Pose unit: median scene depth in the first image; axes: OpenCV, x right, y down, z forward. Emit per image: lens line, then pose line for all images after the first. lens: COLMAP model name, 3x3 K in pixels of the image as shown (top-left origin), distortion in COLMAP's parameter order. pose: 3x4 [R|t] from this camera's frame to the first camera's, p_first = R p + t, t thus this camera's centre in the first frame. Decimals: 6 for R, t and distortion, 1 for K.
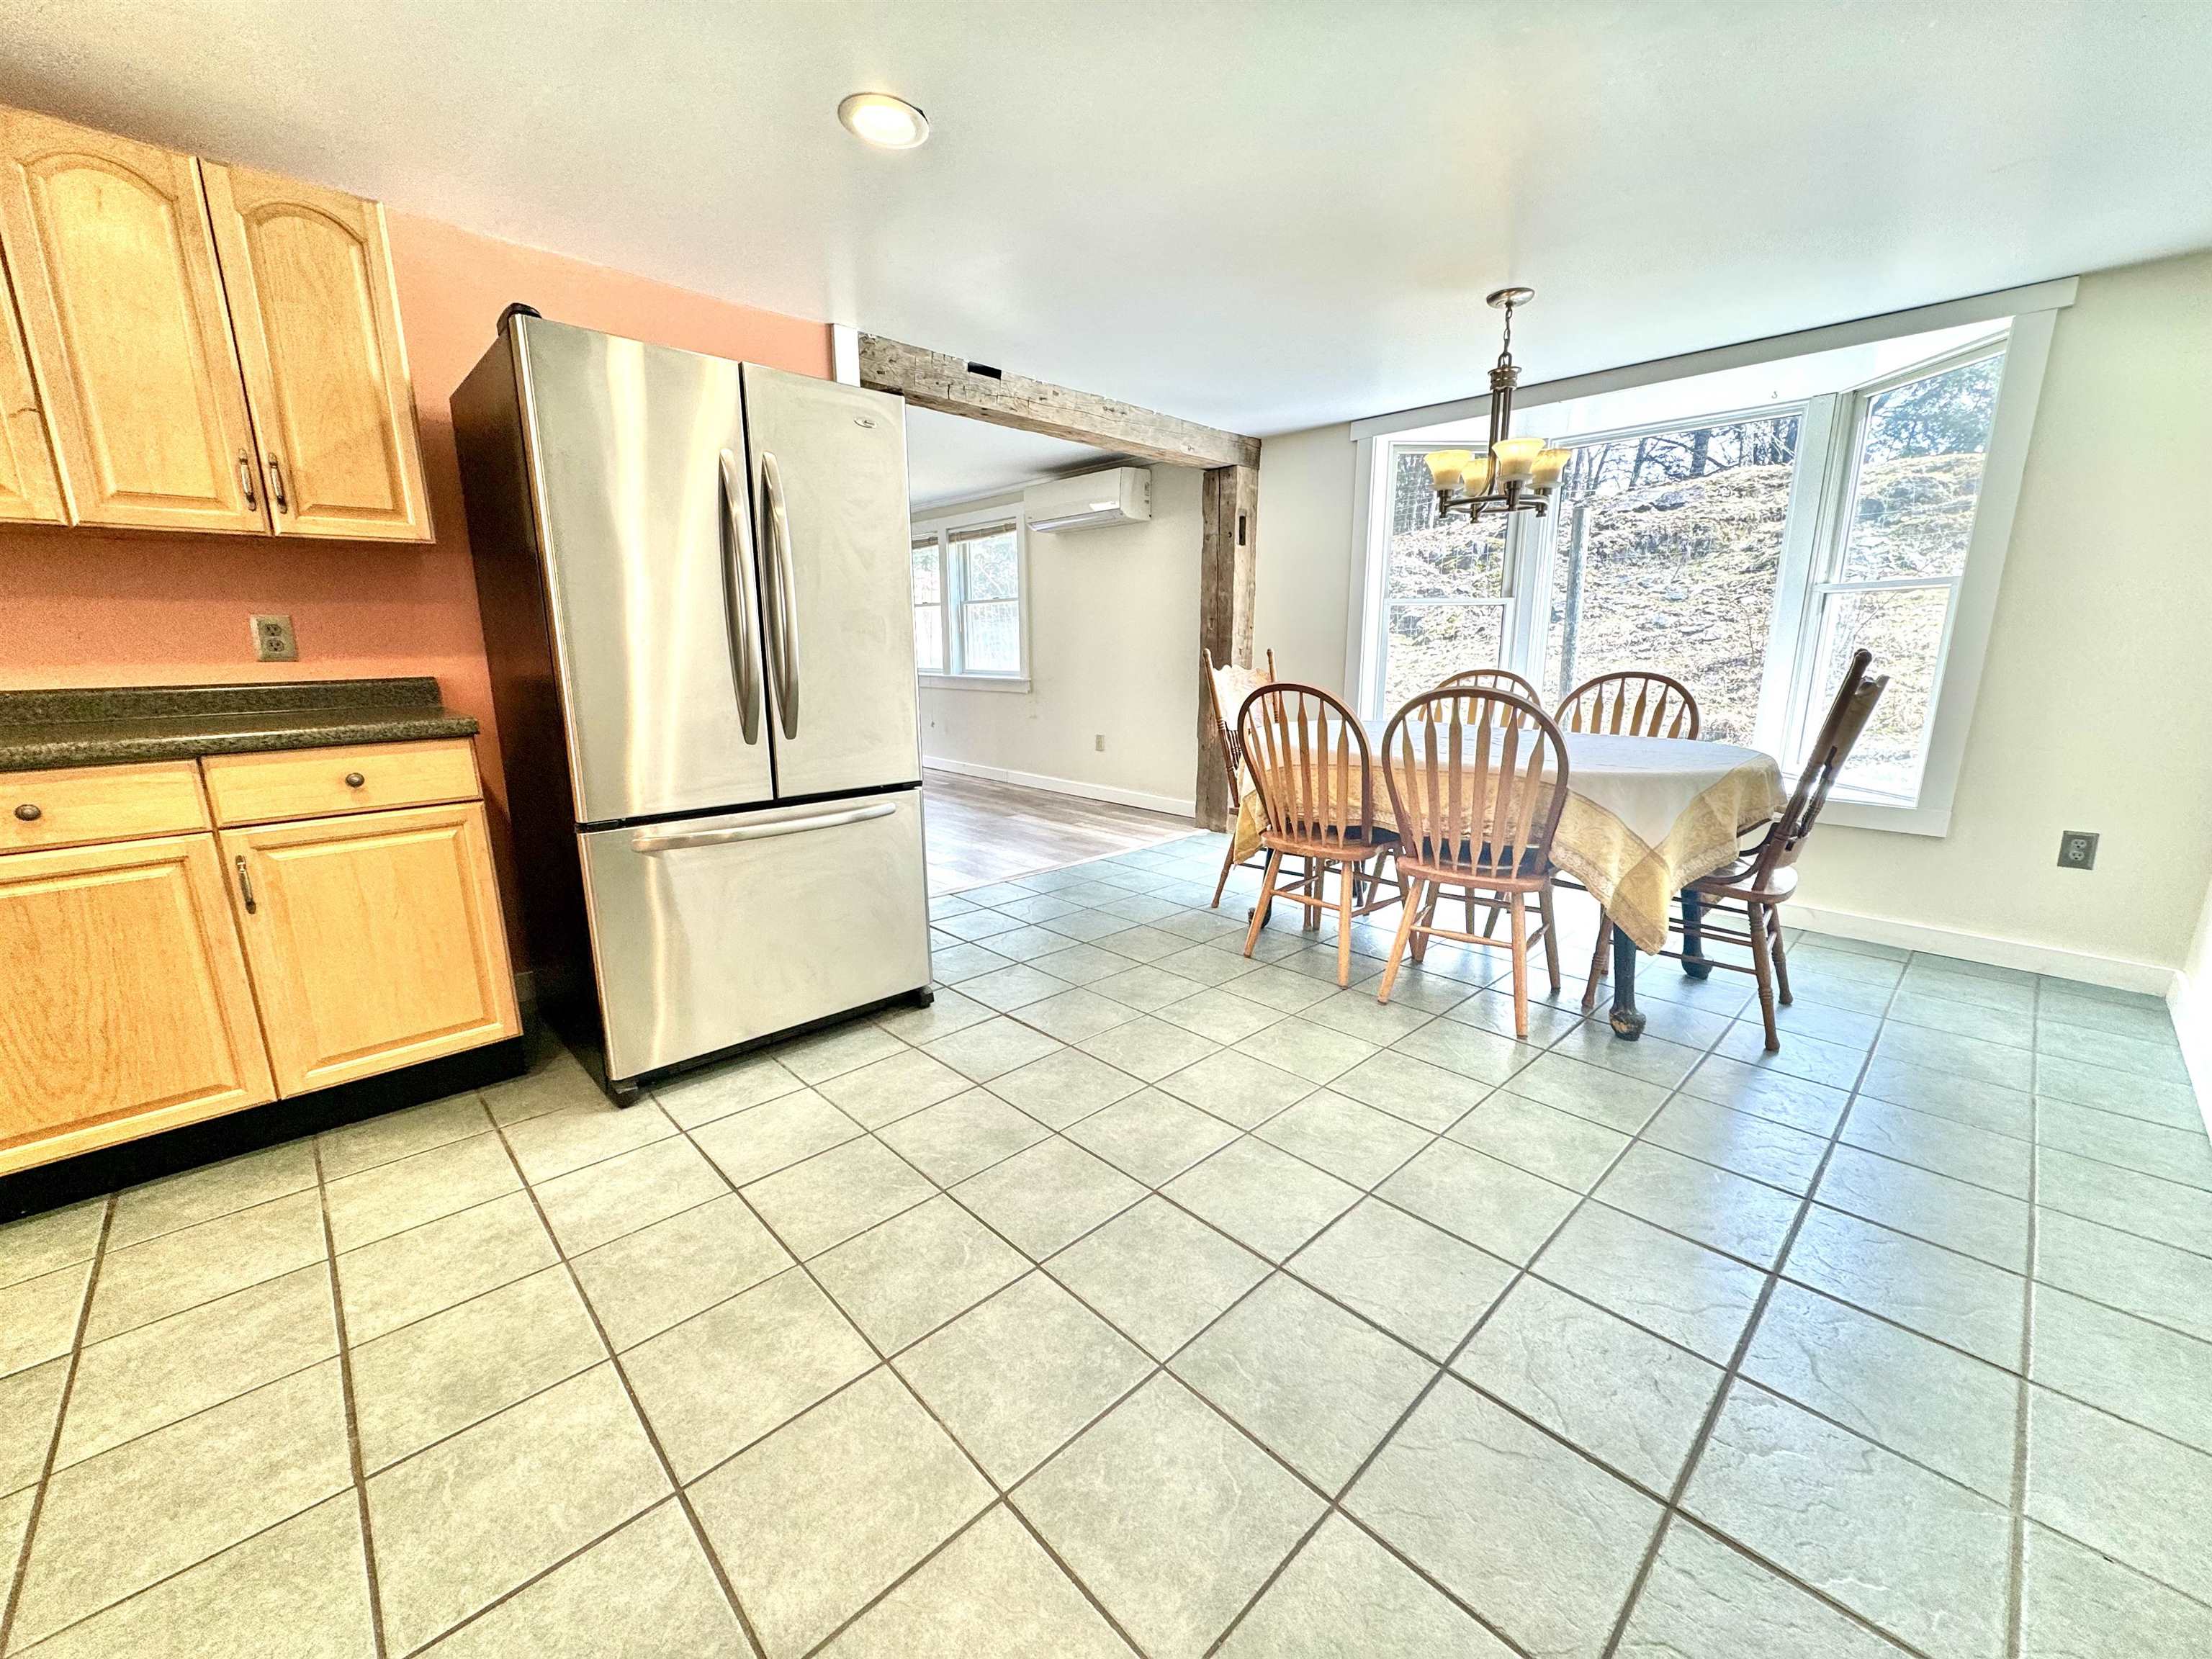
lens RADIAL K [[881.5, 0, 1106.0], [0, 881.5, 829.5], [0, 0, 1]] dist [0.007495, 0.000180]
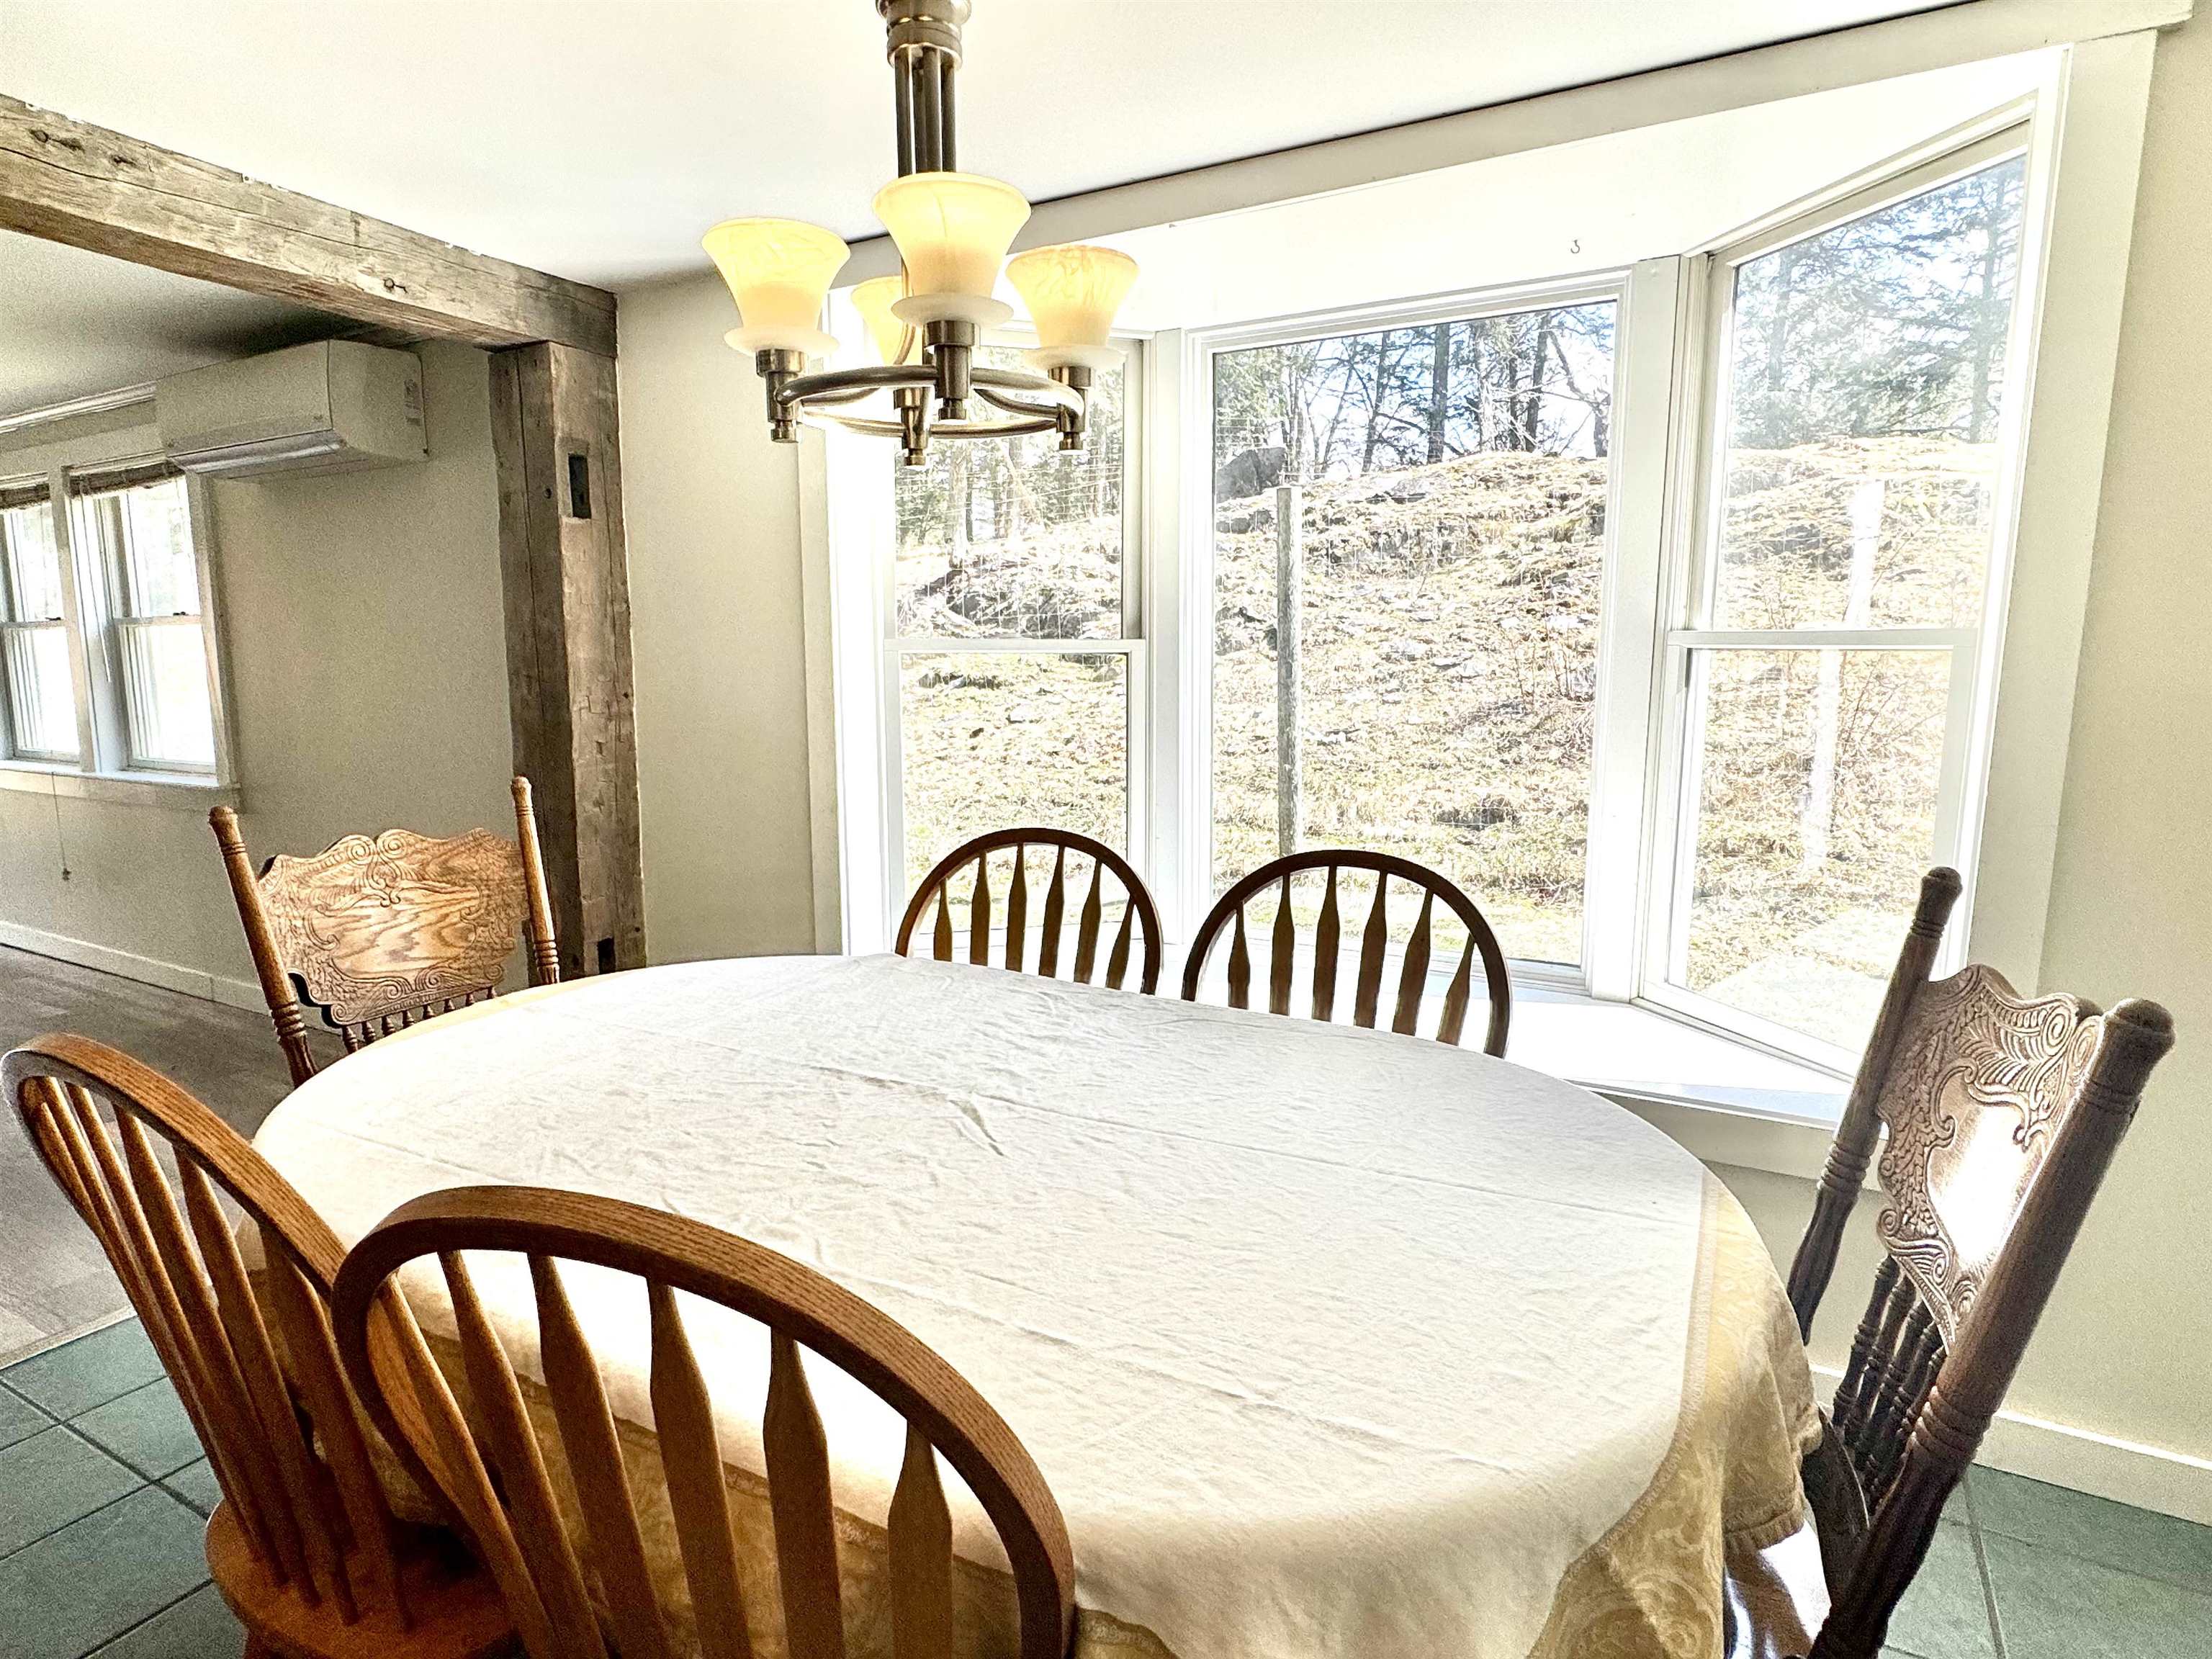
lens RADIAL K [[1188.9, 0, 1106.0], [0, 1188.9, 829.5], [0, 0, 1]] dist [-0.001157, 0.000712]
pose [[0.955135, -0.041634, 0.293228, 0.100750], [0.060989, 0.996500, -0.057172, -0.049684], [-0.289822, 0.072491, 0.954331, 0.157167]]
